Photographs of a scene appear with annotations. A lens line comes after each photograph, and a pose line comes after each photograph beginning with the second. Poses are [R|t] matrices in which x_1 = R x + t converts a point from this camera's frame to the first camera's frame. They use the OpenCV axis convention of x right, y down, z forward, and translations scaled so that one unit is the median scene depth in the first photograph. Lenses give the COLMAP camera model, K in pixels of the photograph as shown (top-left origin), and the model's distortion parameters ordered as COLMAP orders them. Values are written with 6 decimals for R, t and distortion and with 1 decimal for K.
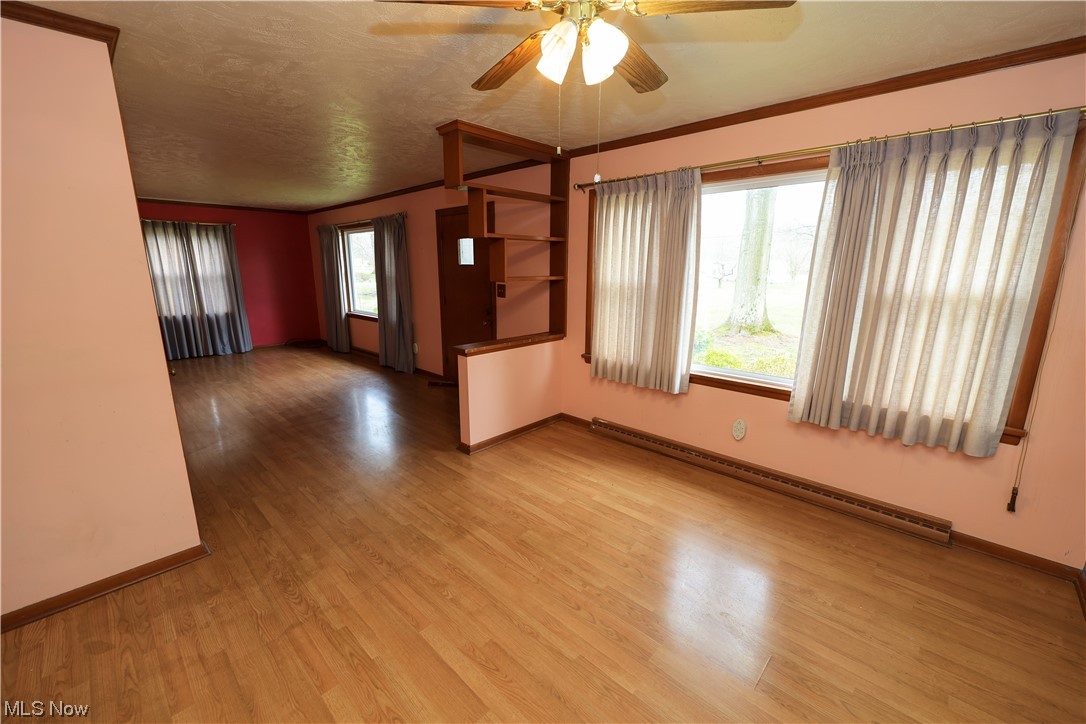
lens RADIAL K [[444.5, 0, 541.4], [0, 444.5, 365.2], [0, 0, 1]] dist [0.000995, -0.000038]
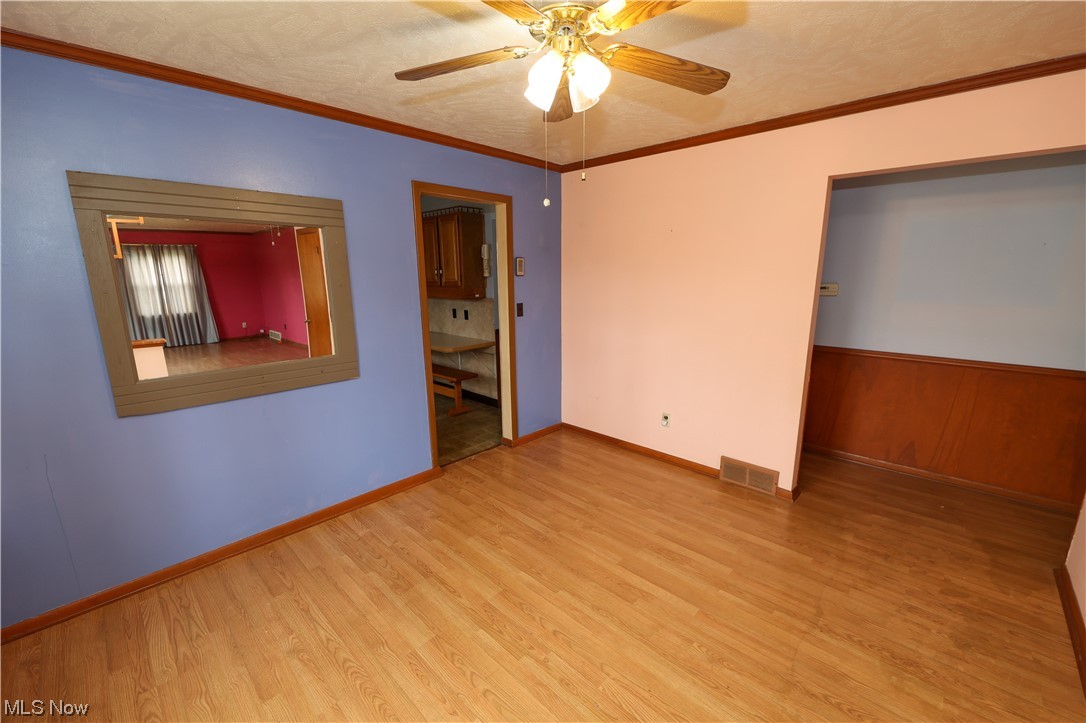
lens RADIAL K [[444.5, 0, 543.6], [0, 444.5, 364.2], [0, 0, 1]] dist [0.000995, -0.000038]
pose [[-0.999990, 0.004529, -0.000406, 0.110125], [0.003939, 0.907348, 0.420362, -0.414471], [0.002272, 0.420356, -0.907357, 1.706726]]
